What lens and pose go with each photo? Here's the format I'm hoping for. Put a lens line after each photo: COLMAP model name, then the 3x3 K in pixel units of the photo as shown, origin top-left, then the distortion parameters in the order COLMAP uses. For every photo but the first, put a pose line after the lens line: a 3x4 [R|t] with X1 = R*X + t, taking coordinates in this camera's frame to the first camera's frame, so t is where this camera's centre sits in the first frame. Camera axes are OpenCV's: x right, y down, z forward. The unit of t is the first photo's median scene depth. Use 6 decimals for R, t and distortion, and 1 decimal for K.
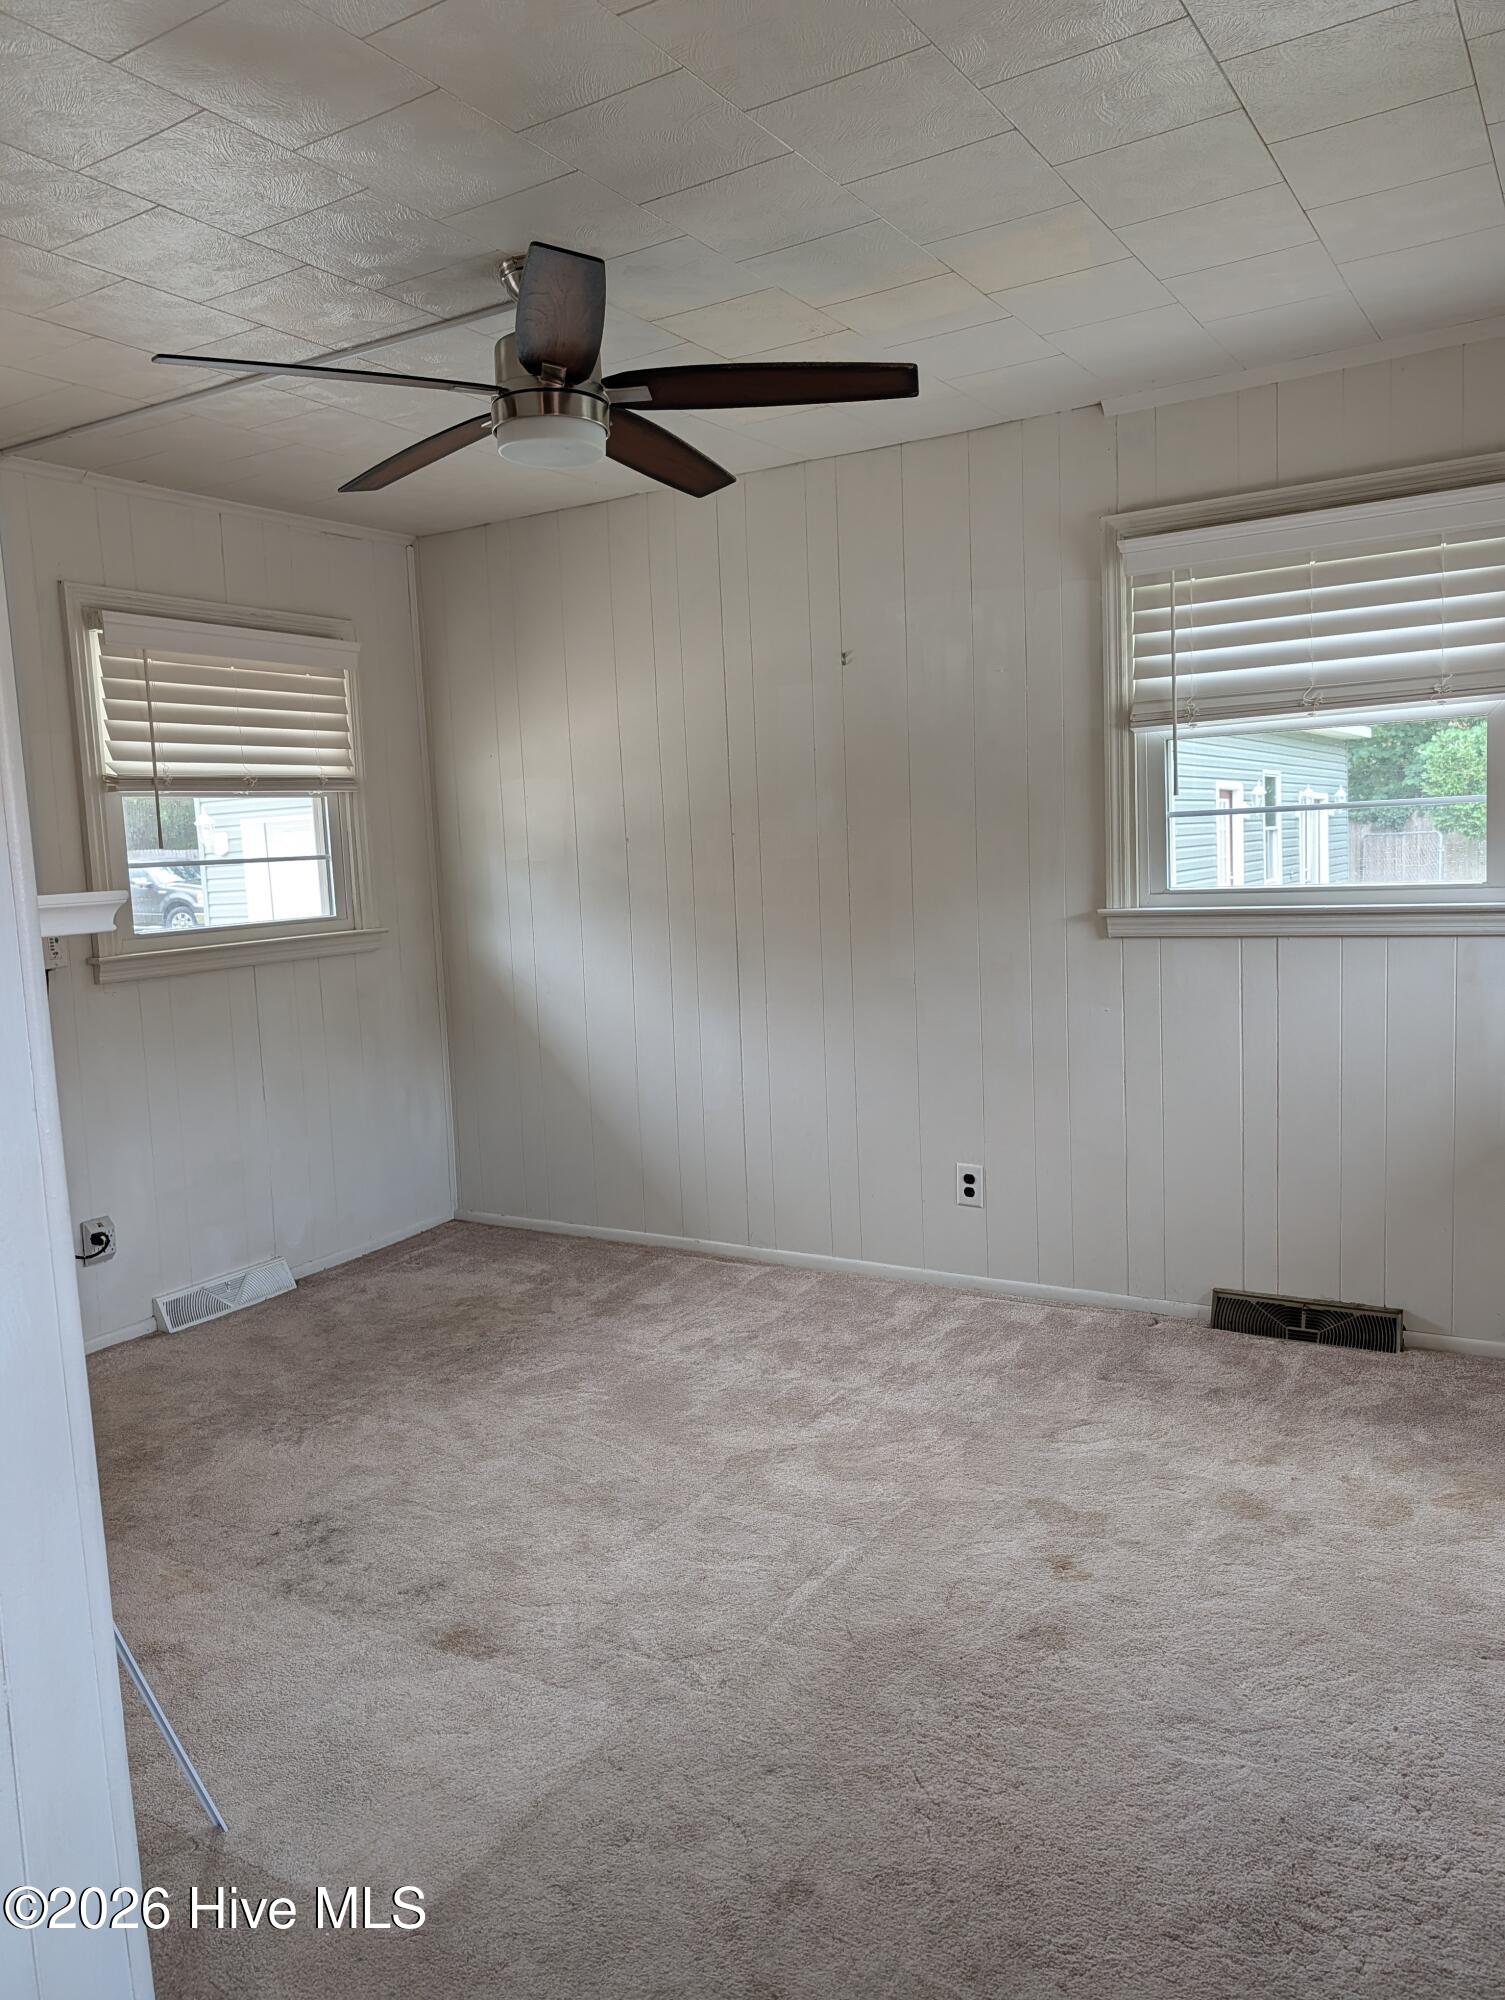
lens RADIAL K [[1442.2, 0, 769.8], [0, 1442.2, 983.8], [0, 0, 1]] dist [0.026796, -0.023478]
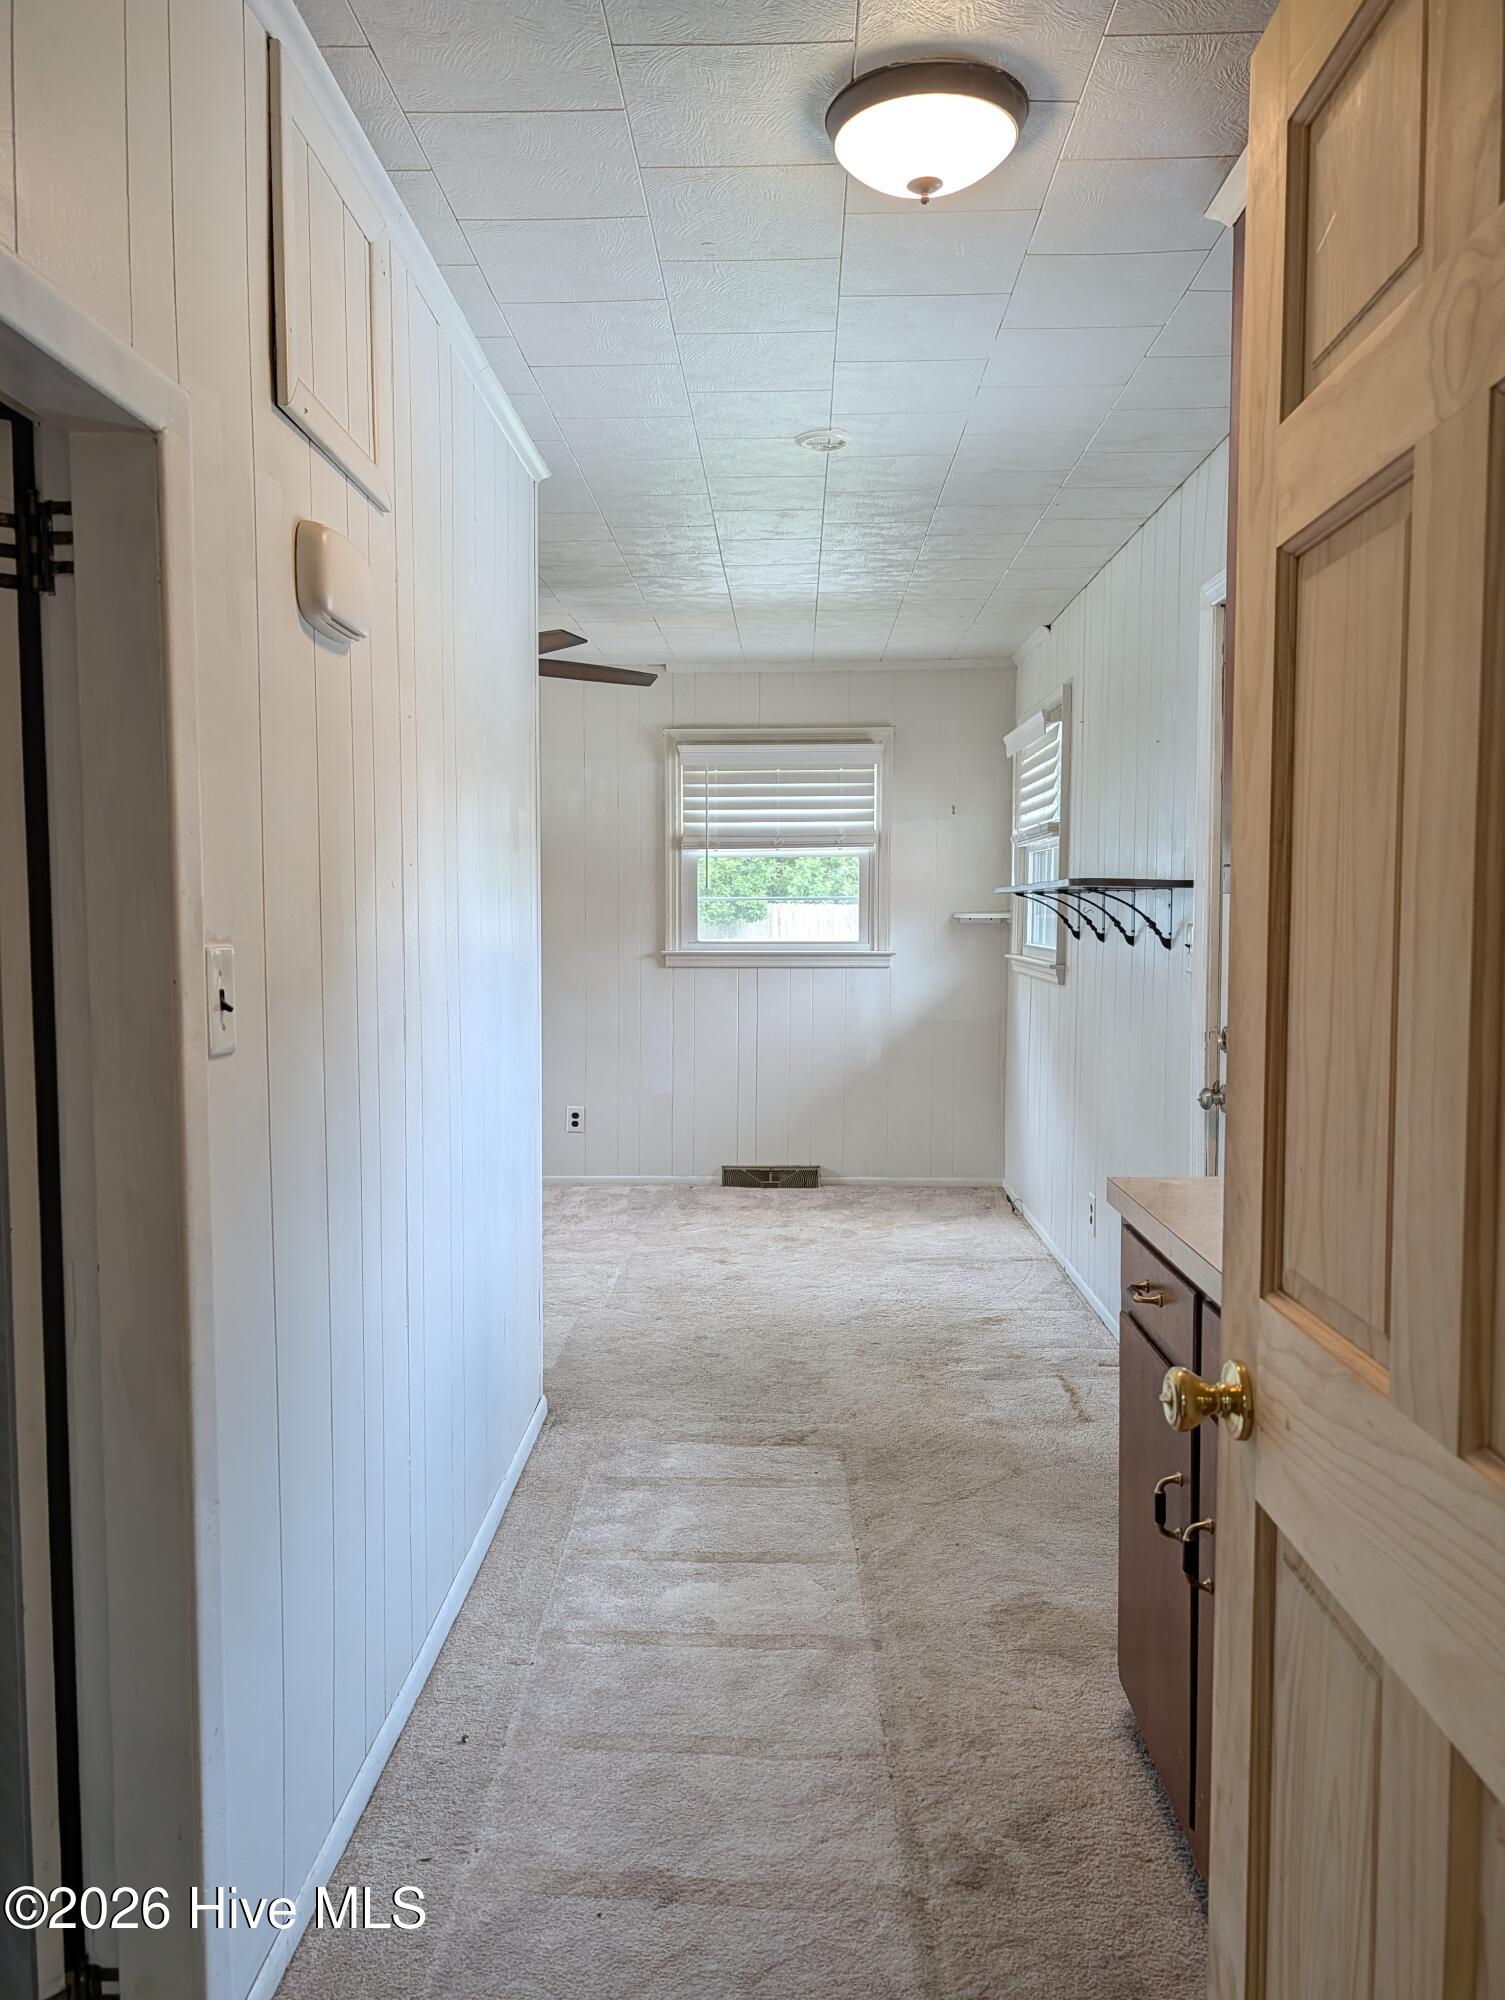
lens RADIAL K [[1442.2, 0, 744.1], [0, 1442.2, 998.2], [0, 0, 1]] dist [0.026796, -0.023478]
pose [[0.870885, 0.013732, 0.491295, -0.557258], [0.008280, 0.999058, -0.042603, 0.082972], [-0.491417, 0.041171, 0.869950, -0.577303]]
